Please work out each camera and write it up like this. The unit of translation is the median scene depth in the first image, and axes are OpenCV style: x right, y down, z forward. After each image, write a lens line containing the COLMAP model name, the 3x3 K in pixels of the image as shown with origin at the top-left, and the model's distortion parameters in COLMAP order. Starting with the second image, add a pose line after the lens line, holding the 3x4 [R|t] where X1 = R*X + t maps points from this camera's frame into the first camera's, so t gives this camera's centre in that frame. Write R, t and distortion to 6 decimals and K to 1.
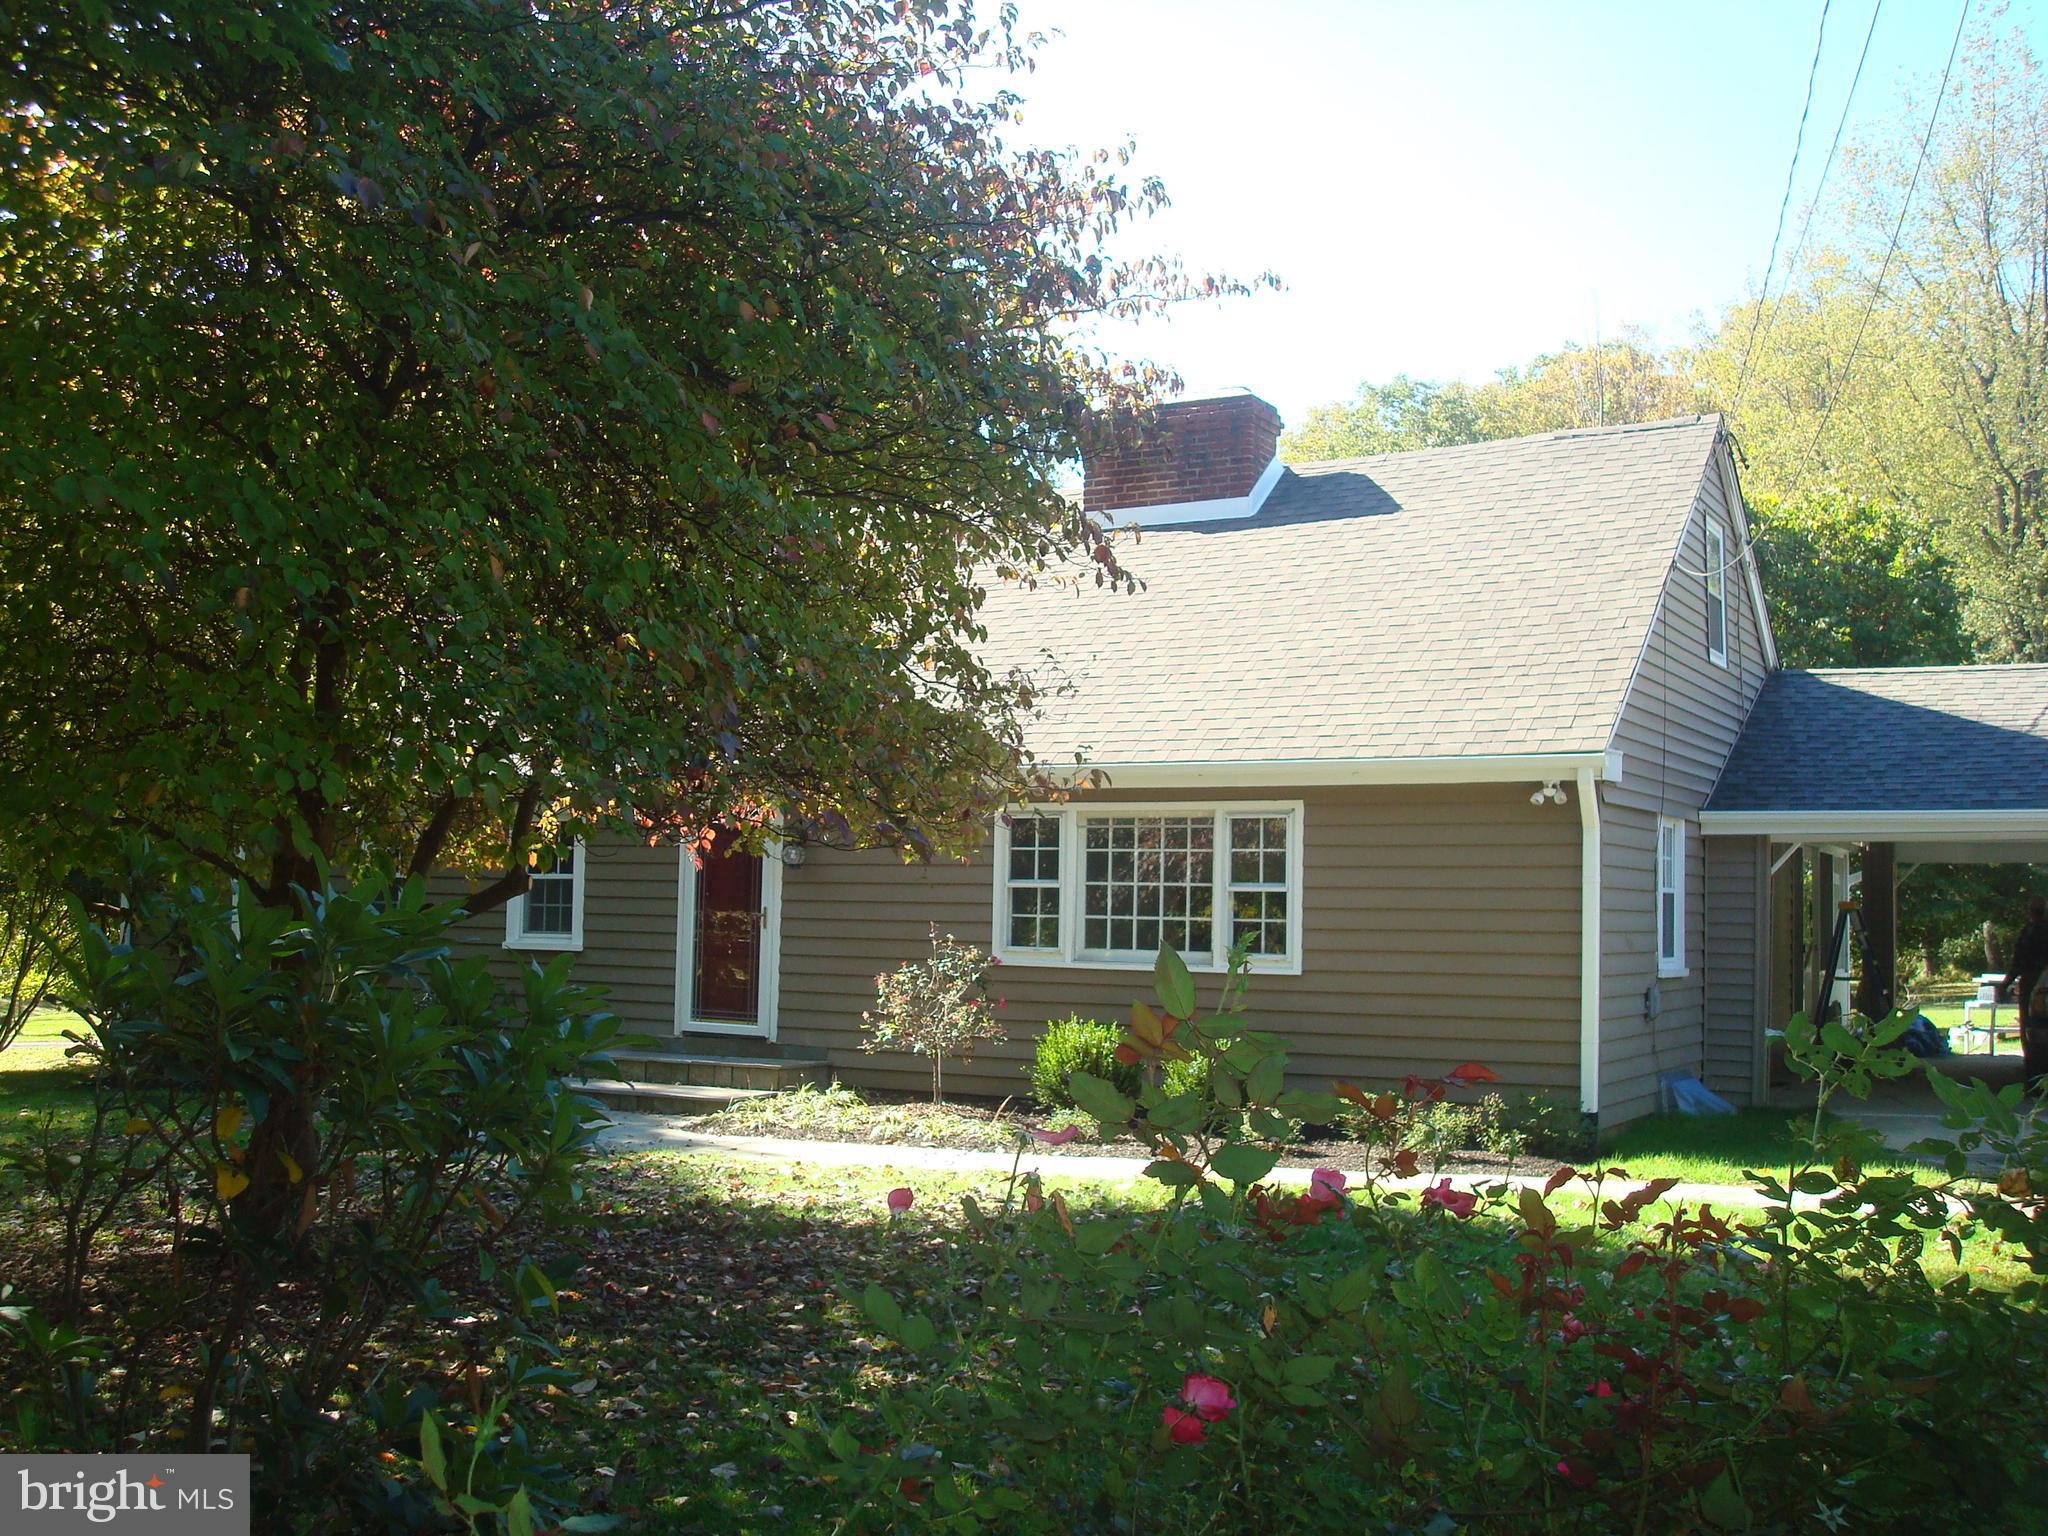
lens RADIAL K [[2204.3, 0, 1024.0], [0, 2204.3, 768.0], [0, 0, 1]] dist [-0.075130, -0.127022]
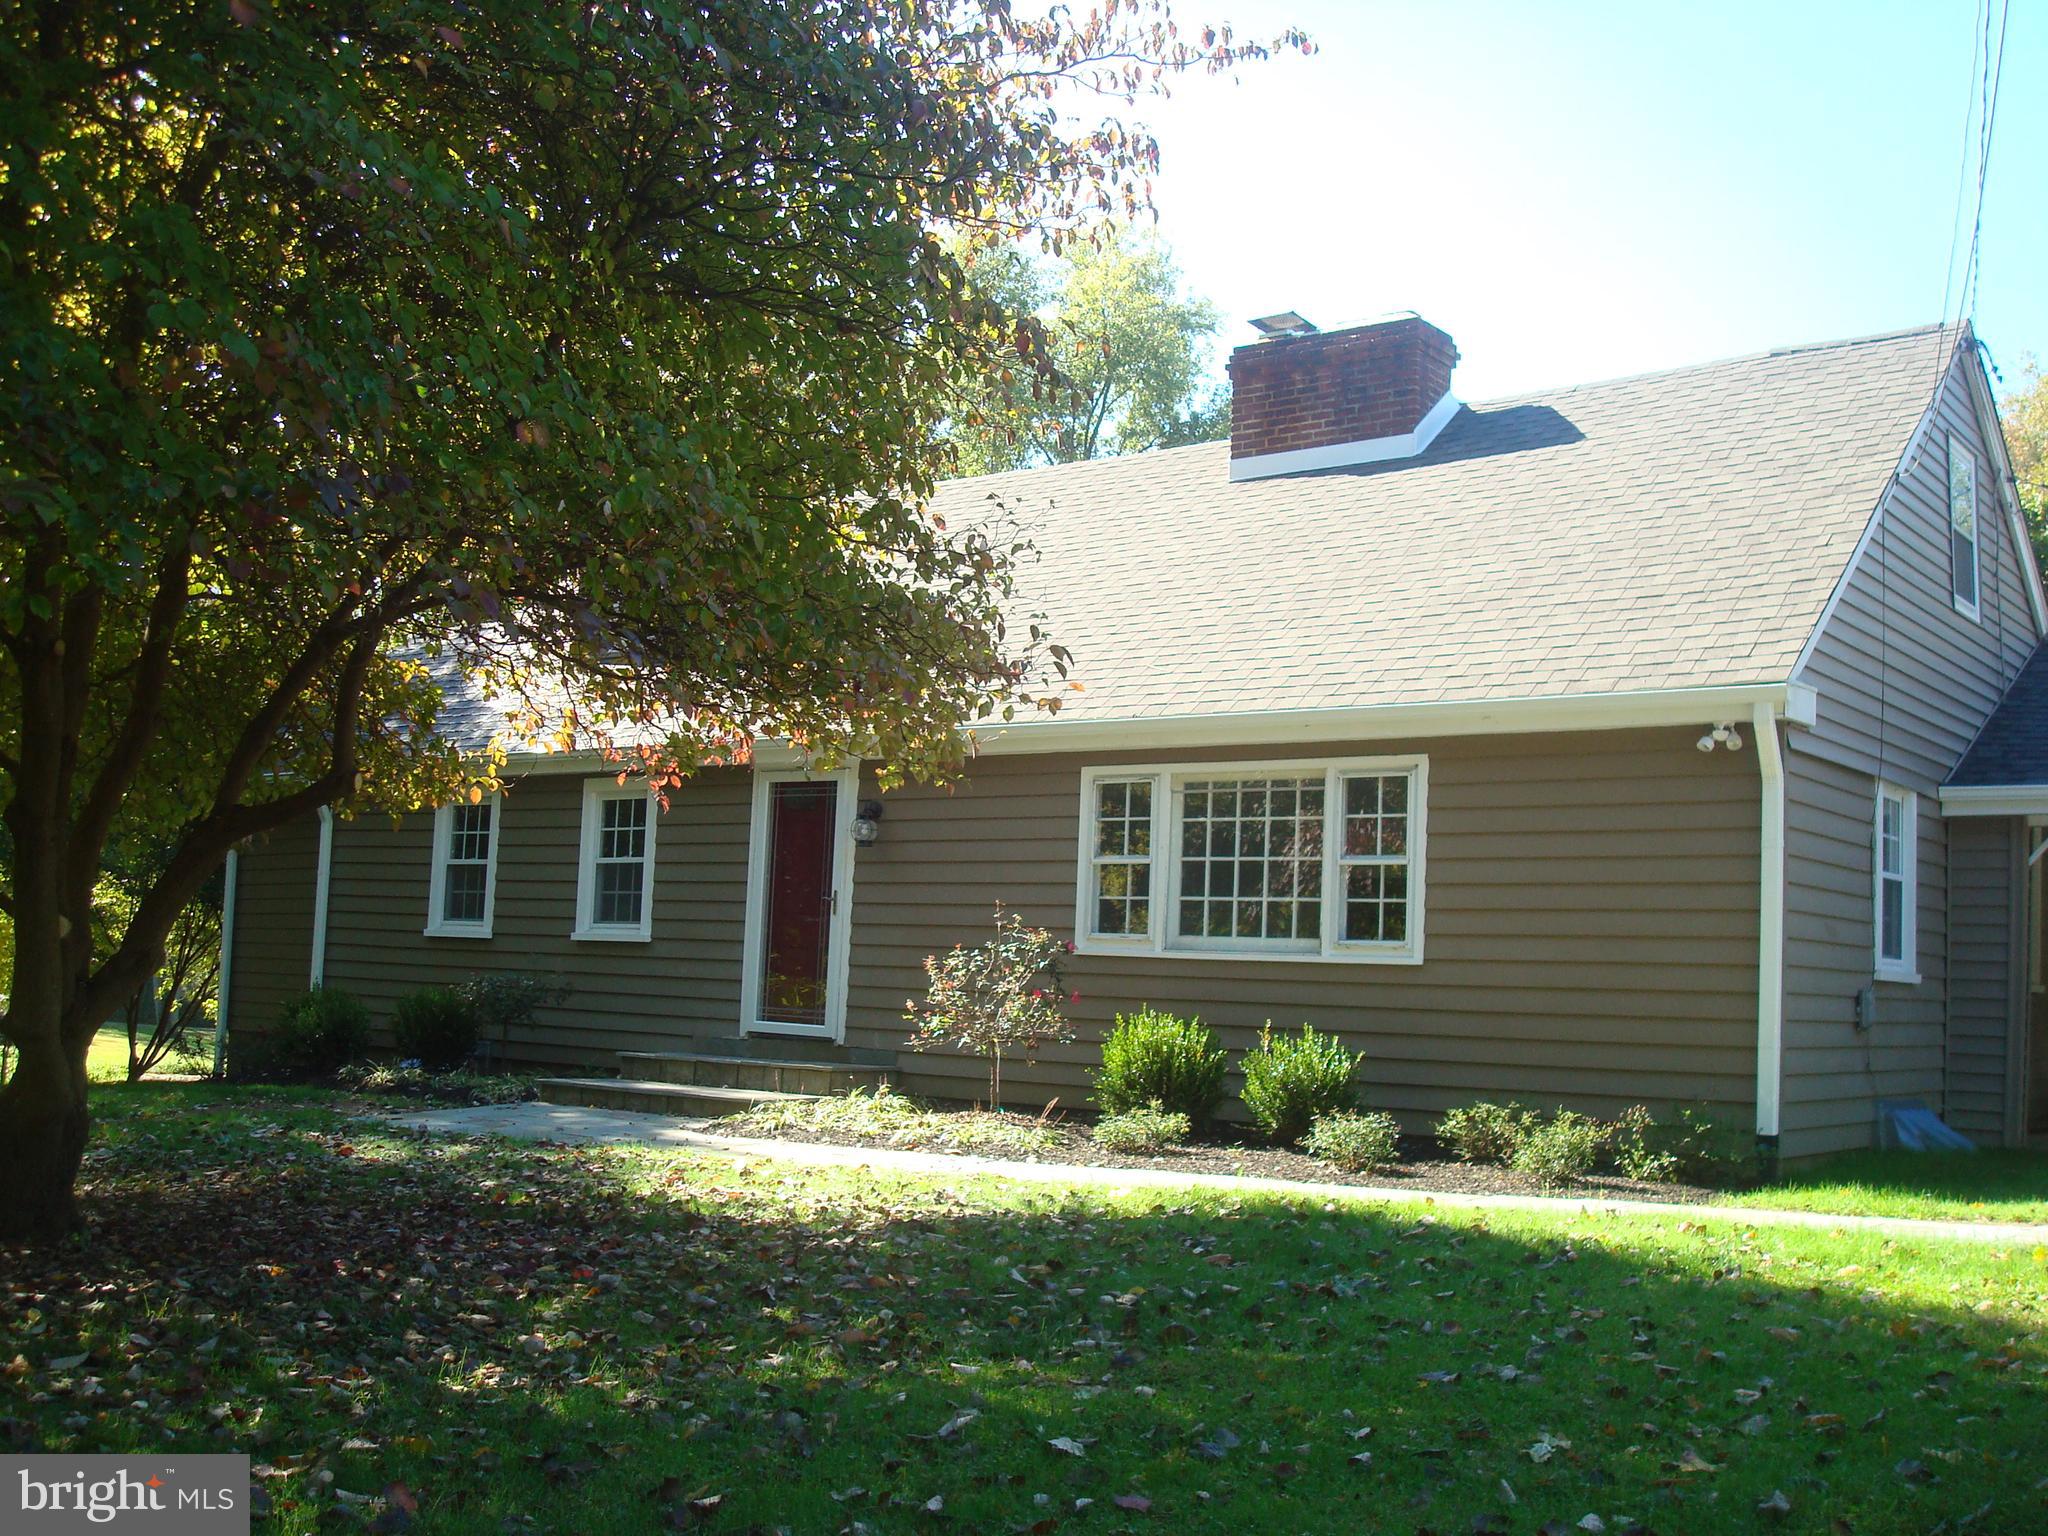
lens RADIAL K [[2204.3, 0, 1024.0], [0, 2204.3, 768.0], [0, 0, 1]] dist [-0.075130, -0.127022]
pose [[0.989118, 0.006786, -0.146970, 0.095707], [-0.012126, 0.999297, -0.035468, 0.049789], [0.146626, 0.036864, 0.988505, 0.156358]]
